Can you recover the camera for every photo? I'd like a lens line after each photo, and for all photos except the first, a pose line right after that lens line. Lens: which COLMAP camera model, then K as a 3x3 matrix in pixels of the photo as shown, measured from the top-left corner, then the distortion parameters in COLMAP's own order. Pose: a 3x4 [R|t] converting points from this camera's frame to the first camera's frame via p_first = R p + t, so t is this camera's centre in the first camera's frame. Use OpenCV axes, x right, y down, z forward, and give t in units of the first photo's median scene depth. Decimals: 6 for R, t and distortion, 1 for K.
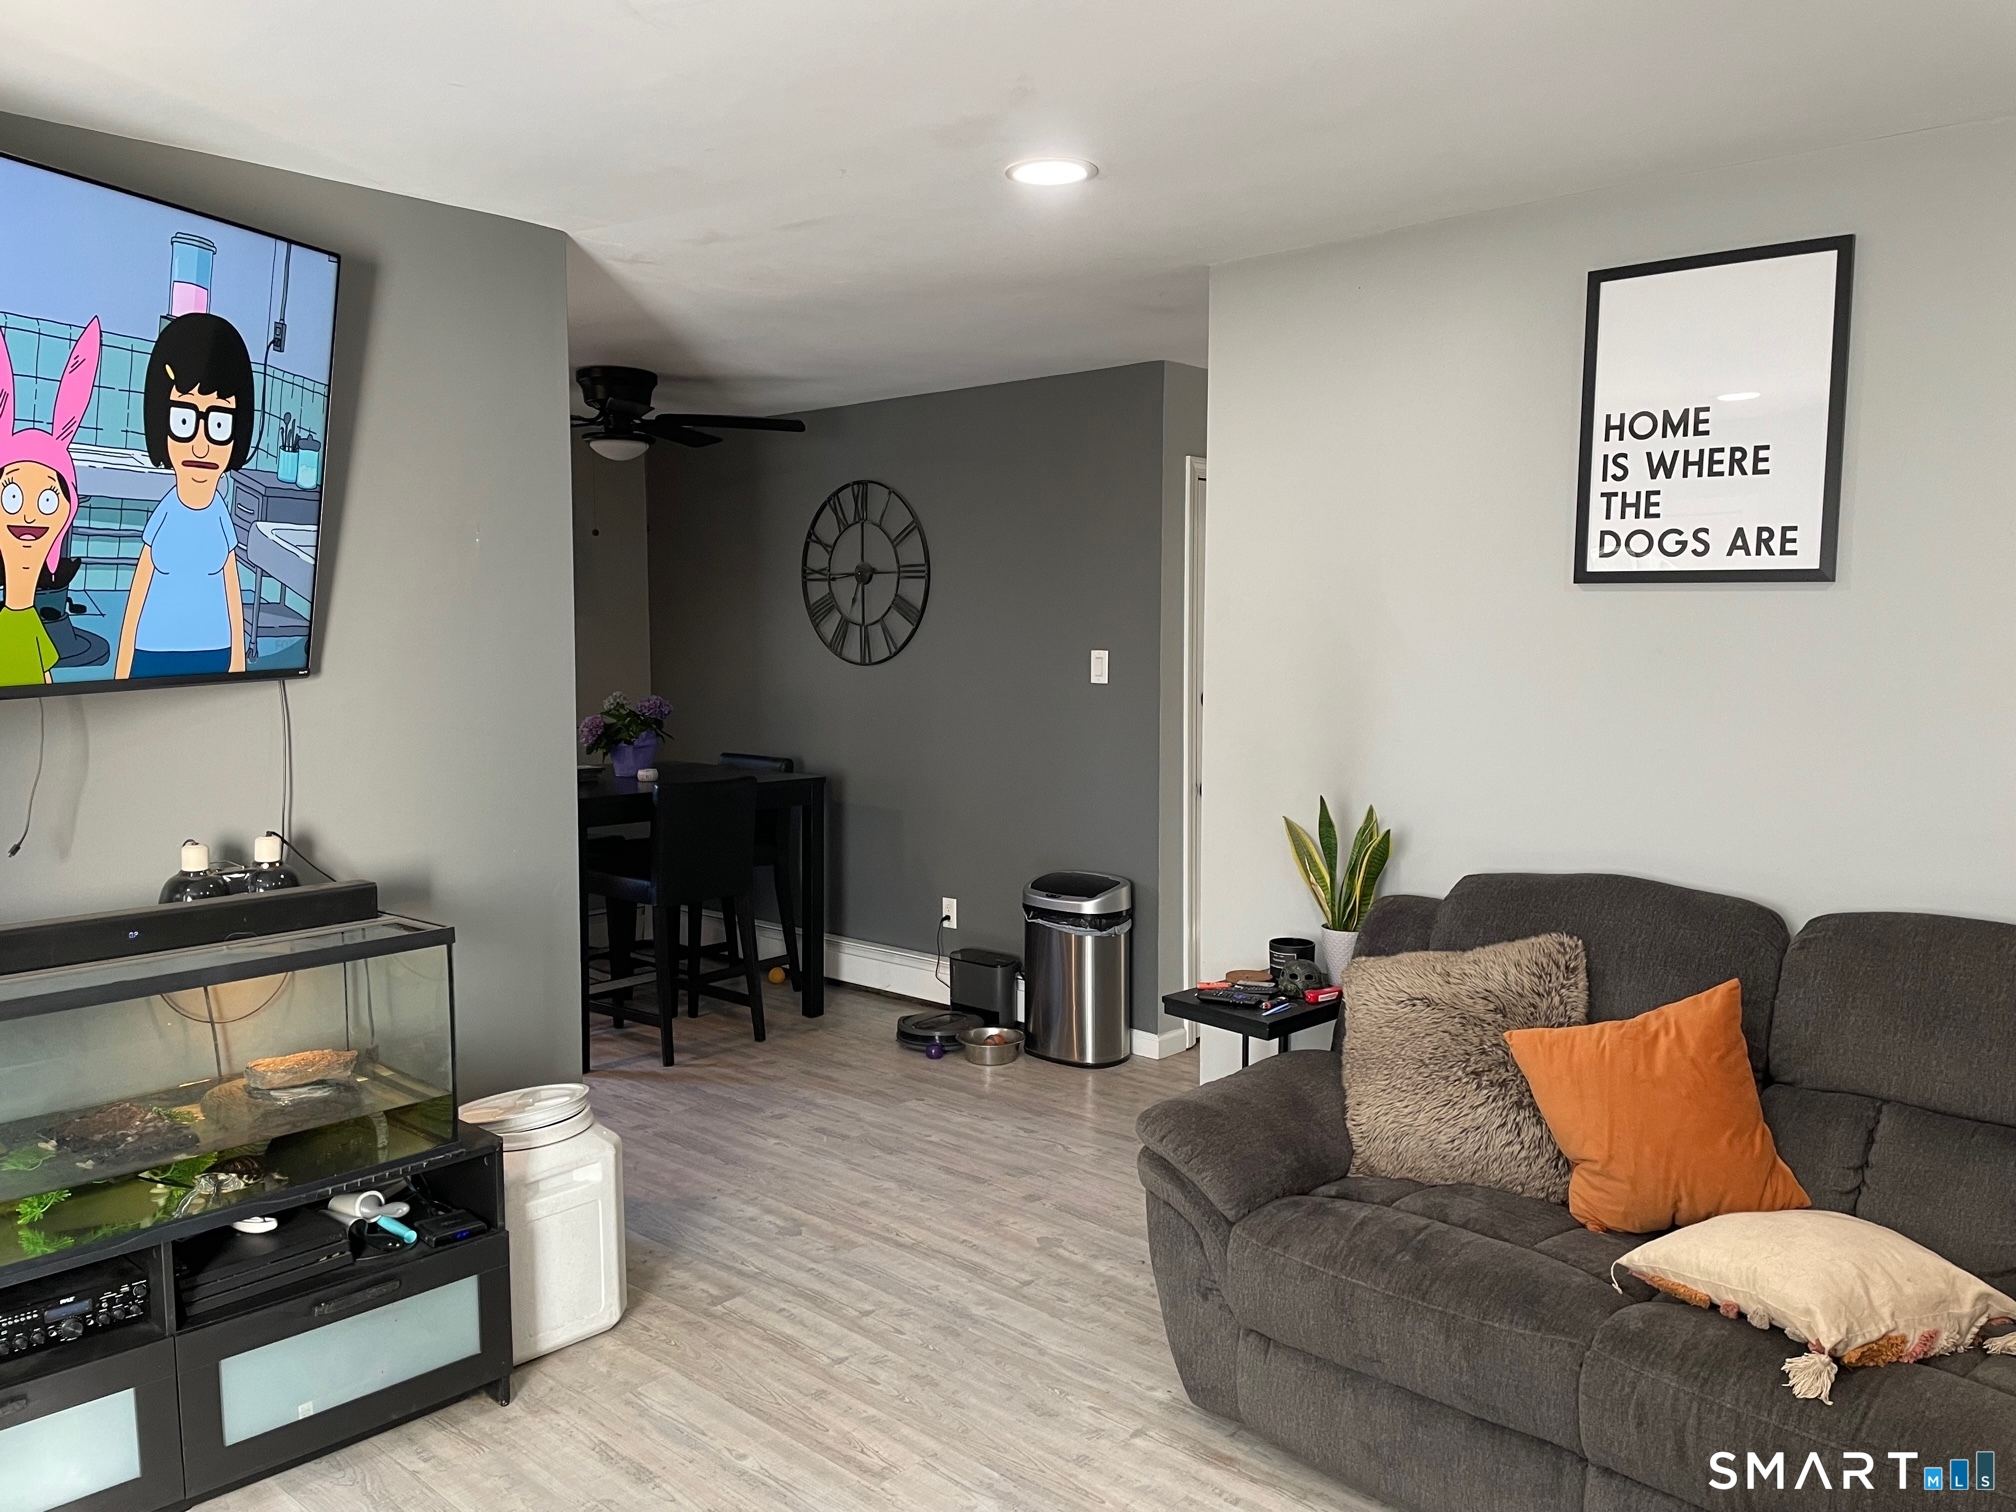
lens RADIAL K [[1525.5, 0, 993.4], [0, 1525.5, 745.7], [0, 0, 1]] dist [0.093885, -0.066787]
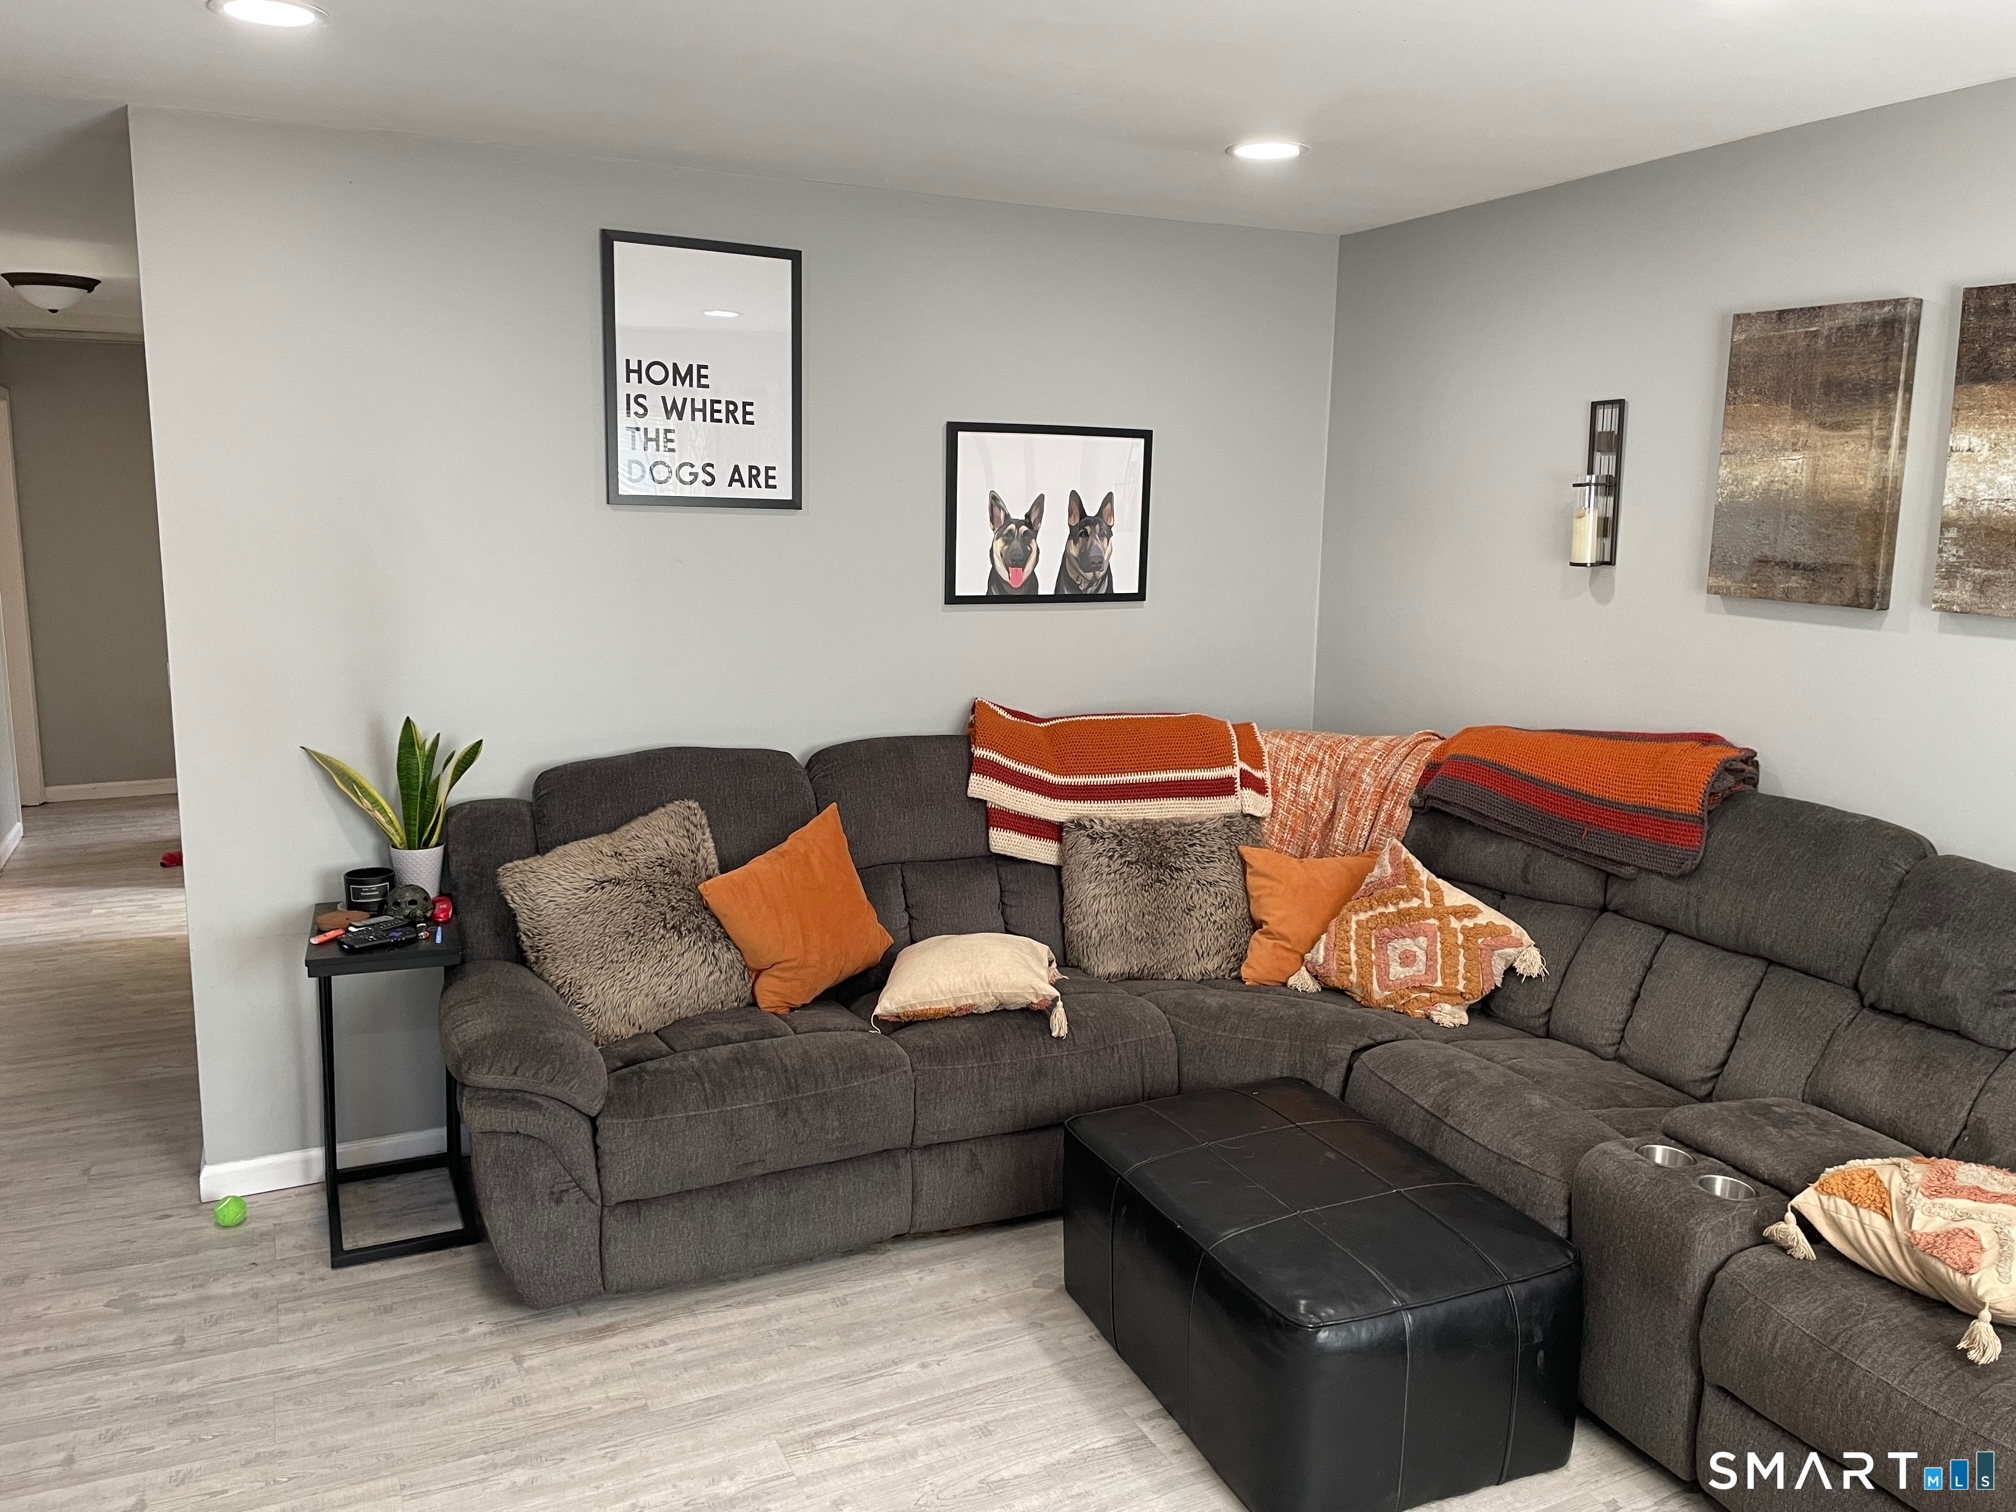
lens RADIAL K [[1525.5, 0, 992.9], [0, 1525.5, 757.8], [0, 0, 1]] dist [0.093885, -0.066787]
pose [[0.385862, -0.146686, 0.910820, -0.621326], [0.066946, 0.989128, 0.130936, -0.051612], [-0.920124, 0.010452, 0.391487, 0.304155]]
